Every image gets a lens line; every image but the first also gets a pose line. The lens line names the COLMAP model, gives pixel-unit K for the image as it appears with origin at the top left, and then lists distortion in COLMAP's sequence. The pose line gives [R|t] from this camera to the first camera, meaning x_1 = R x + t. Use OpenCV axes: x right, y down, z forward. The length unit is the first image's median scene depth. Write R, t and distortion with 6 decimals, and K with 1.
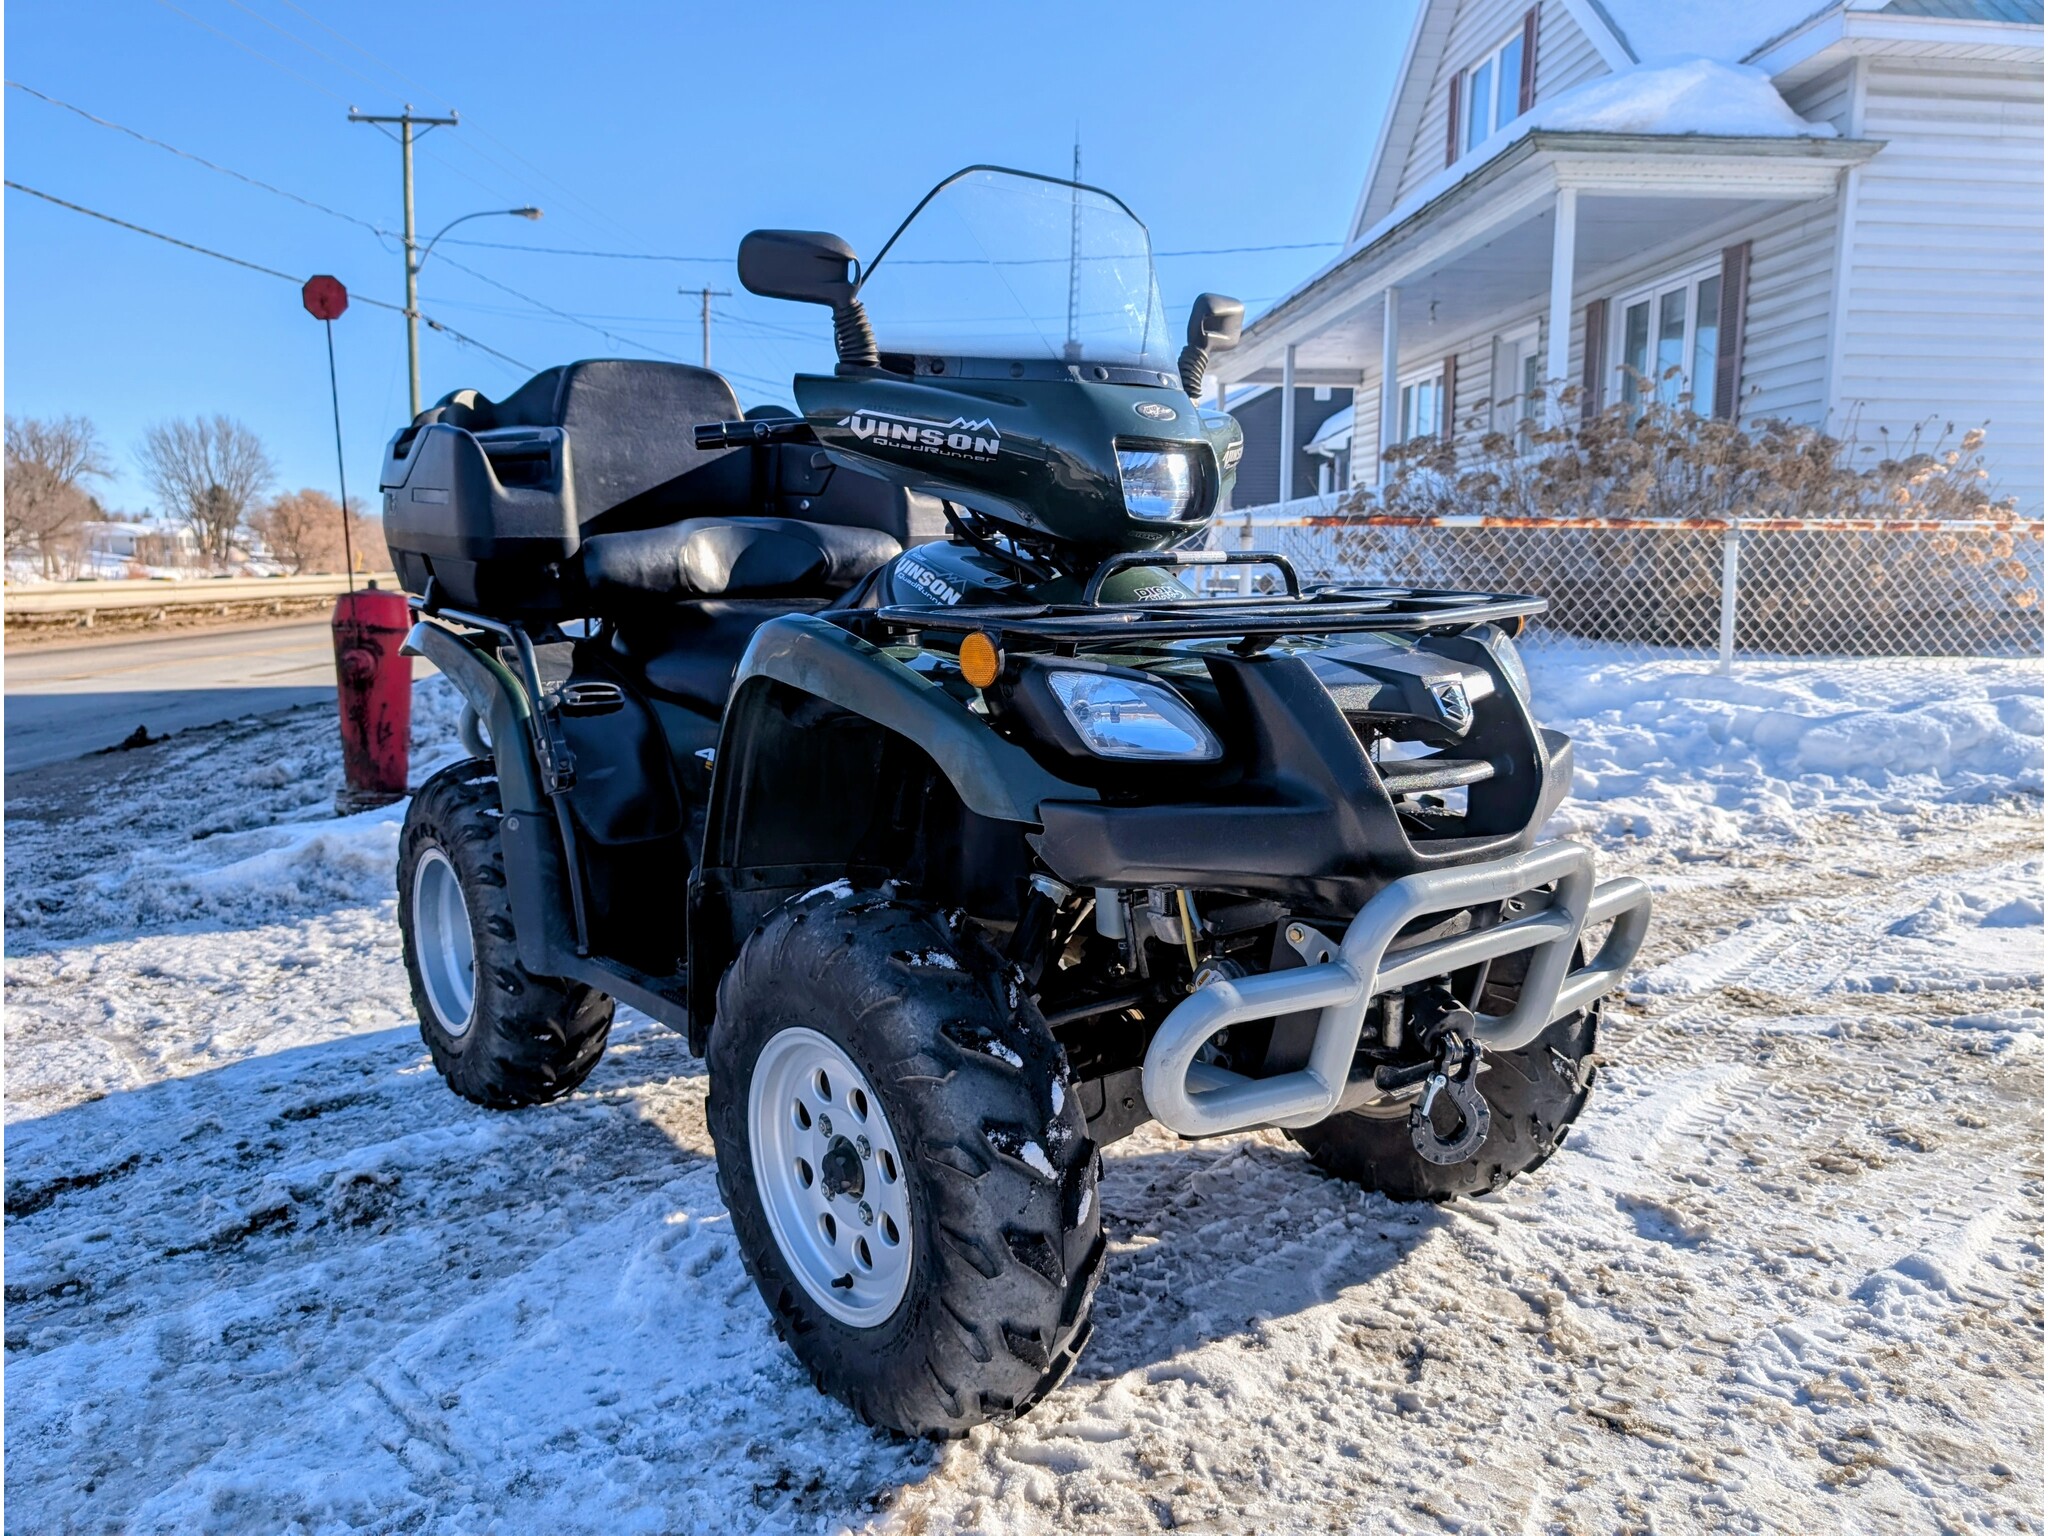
lens RADIAL K [[1447.3, 0, 1026.5], [0, 1447.3, 818.0], [0, 0, 1]] dist [0.002683, -0.002390]
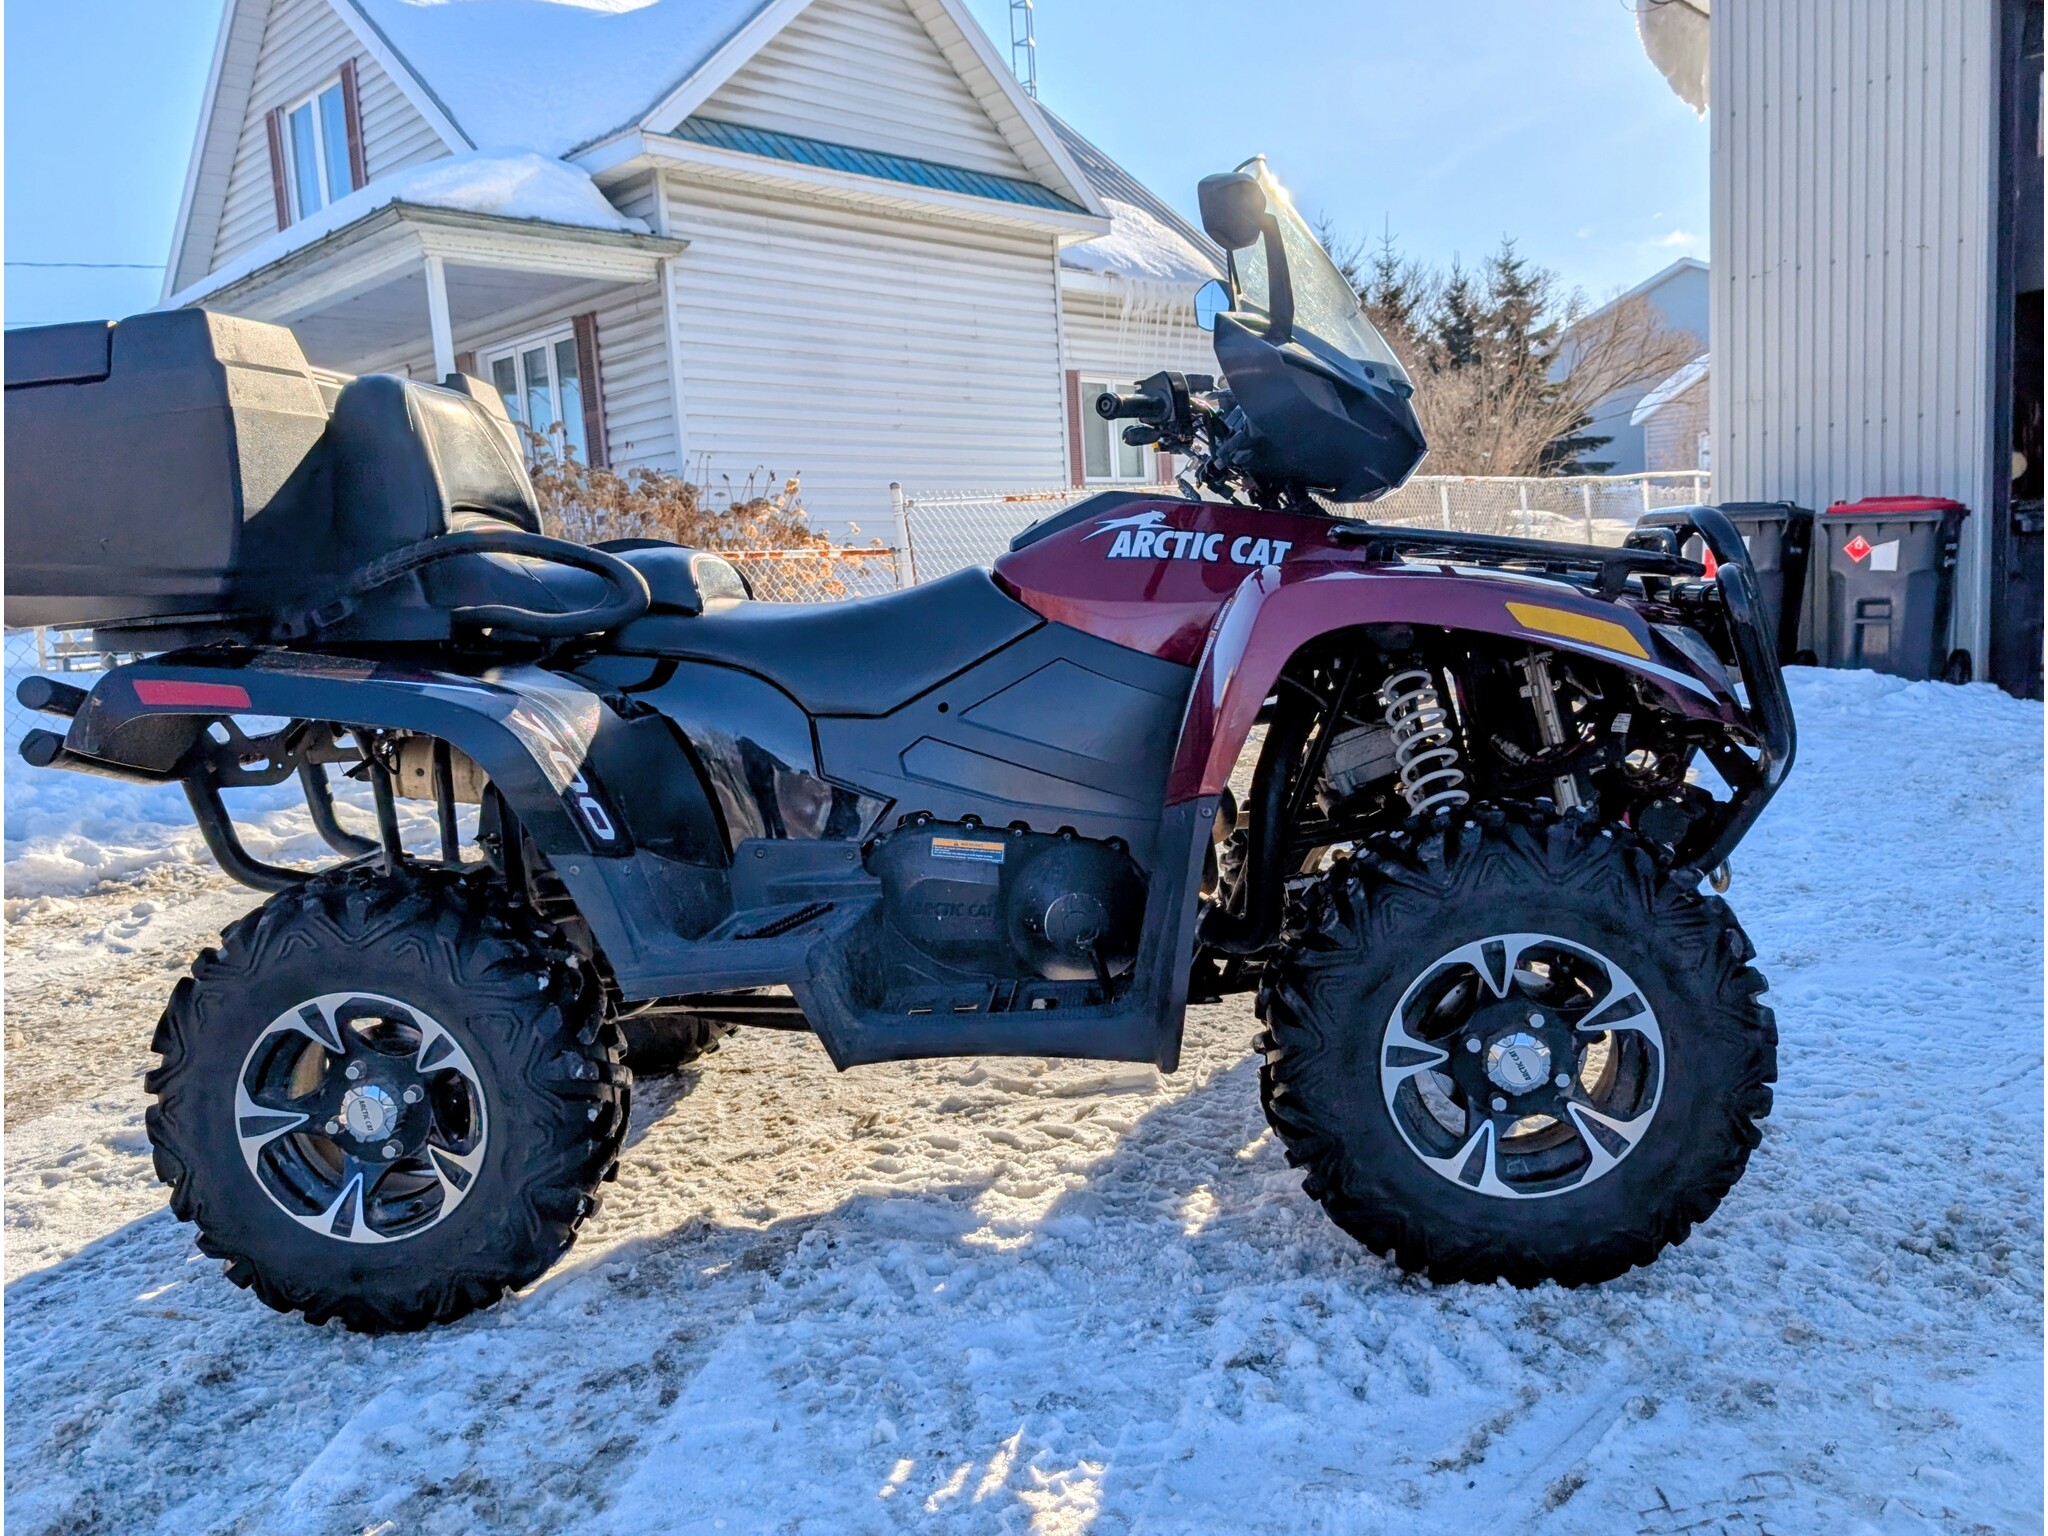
lens RADIAL K [[1530.2, 0, 982.6], [0, 1530.2, 806.5], [0, 0, 1]] dist [-0.001913, -0.003774]
pose [[0.769565, -0.135174, 0.624098, -0.076629], [0.162454, 0.986625, 0.013374, 0.020254], [-0.617559, 0.091095, 0.781232, -0.103017]]
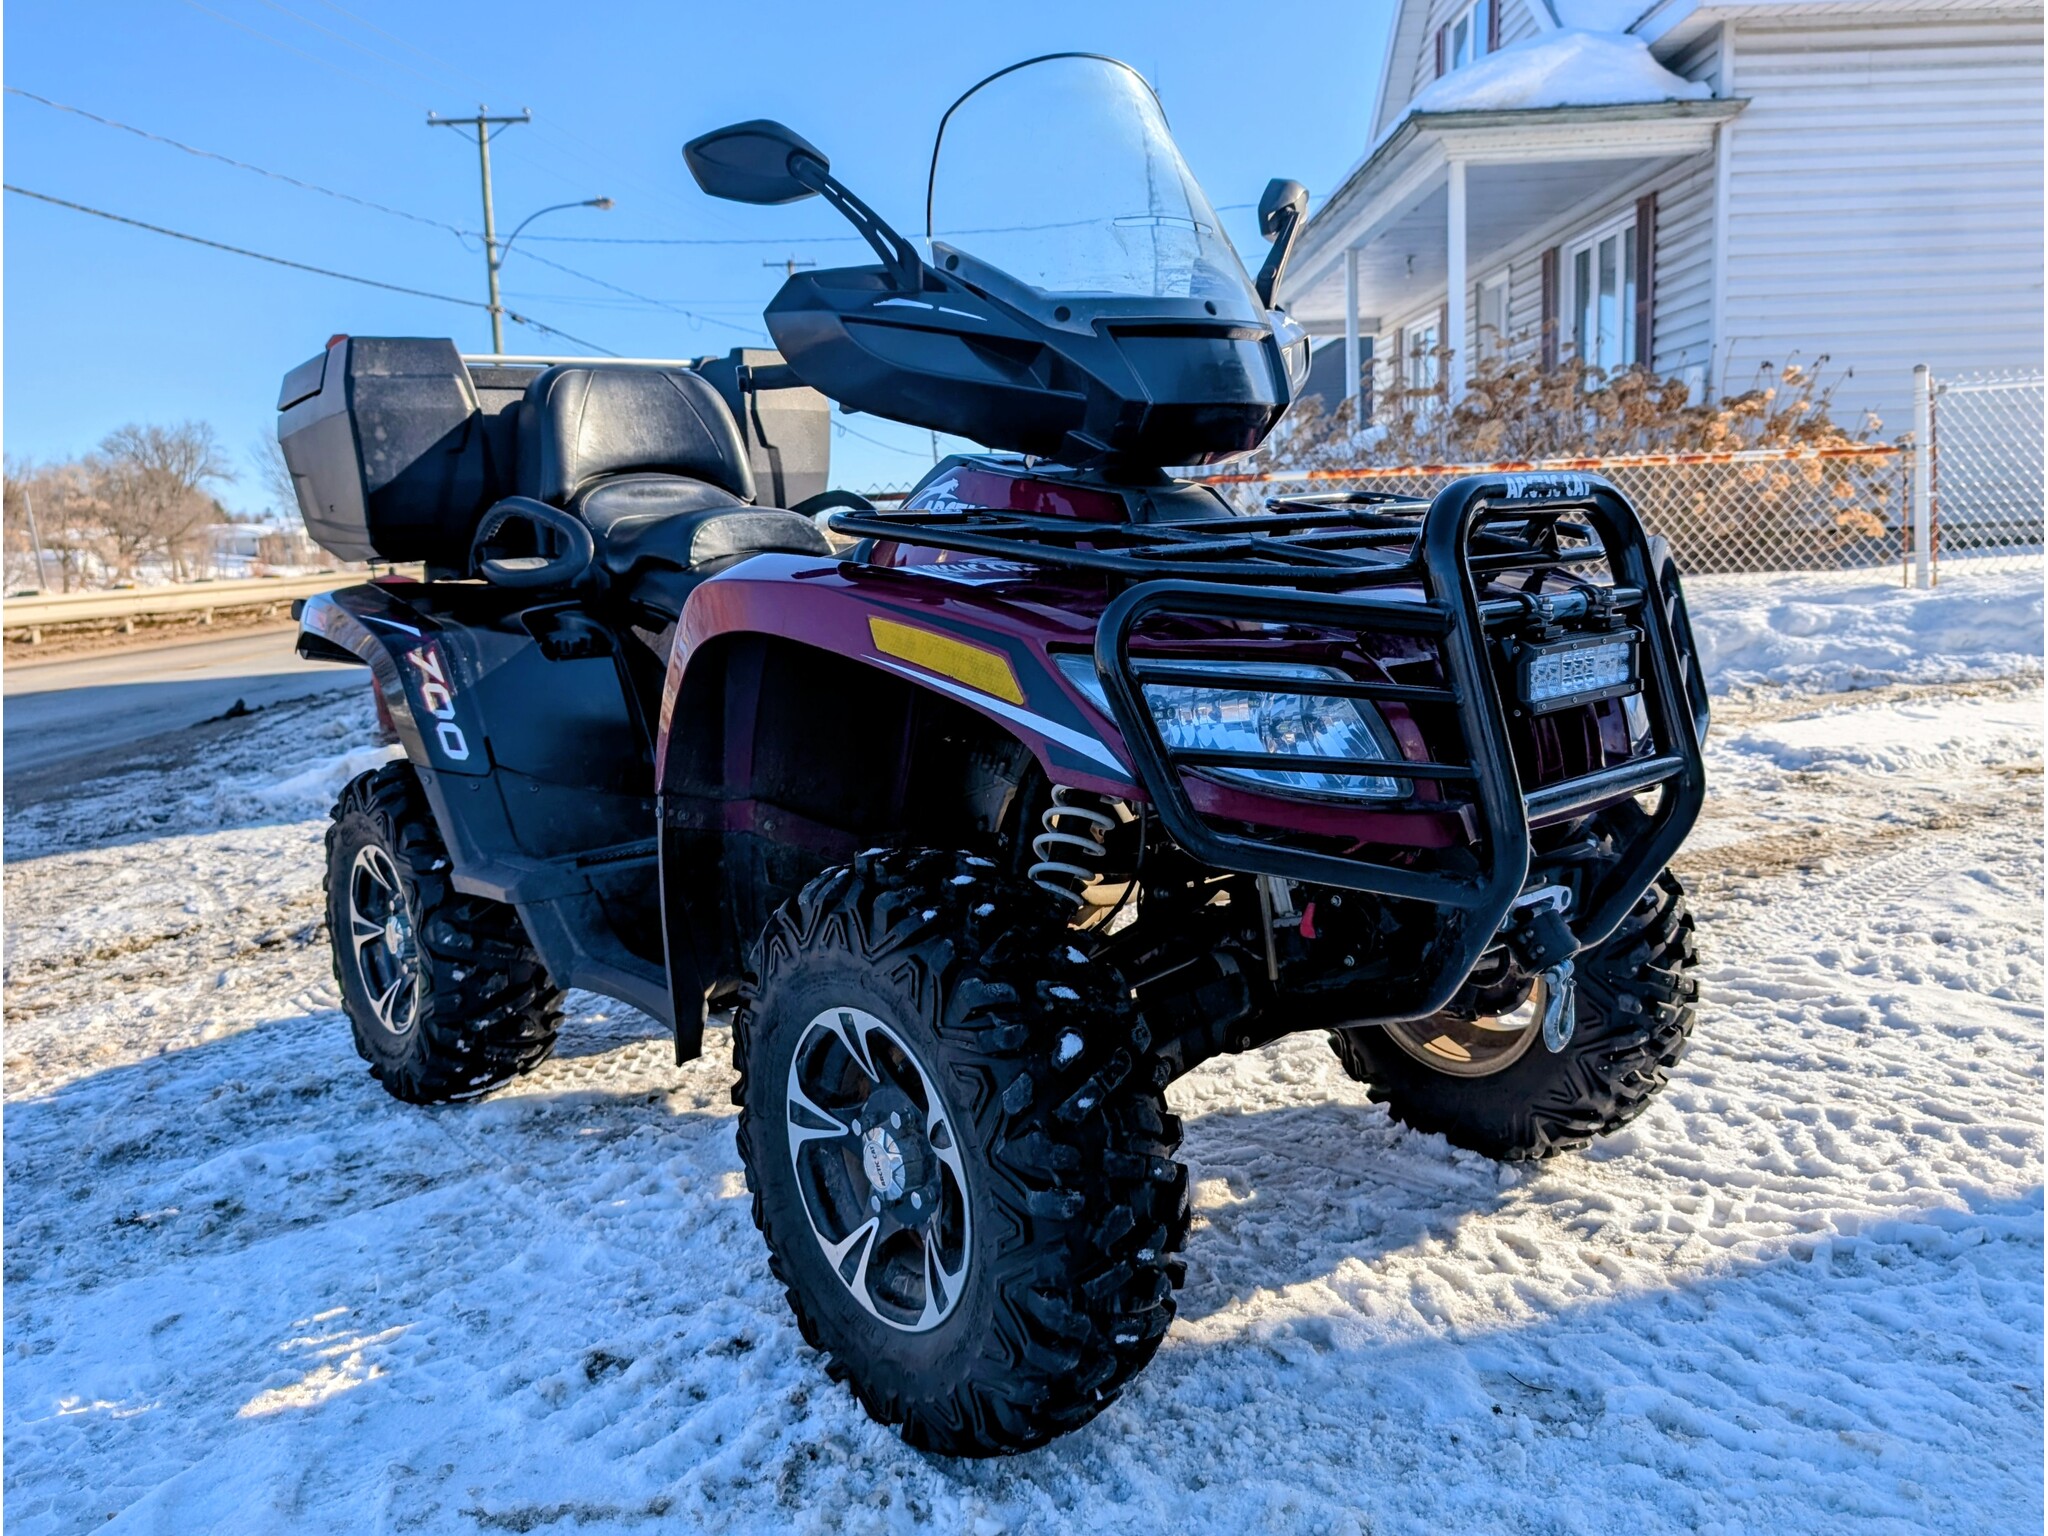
lens RADIAL K [[1452.4, 0, 1012.5], [0, 1452.4, 819.5], [0, 0, 1]] dist [0.001449, -0.004201]
pose [[0.996462, -0.032617, -0.077459, 0.107094], [0.034650, 0.999085, 0.025052, 0.025760], [0.076571, -0.027647, 0.996681, -0.139842]]
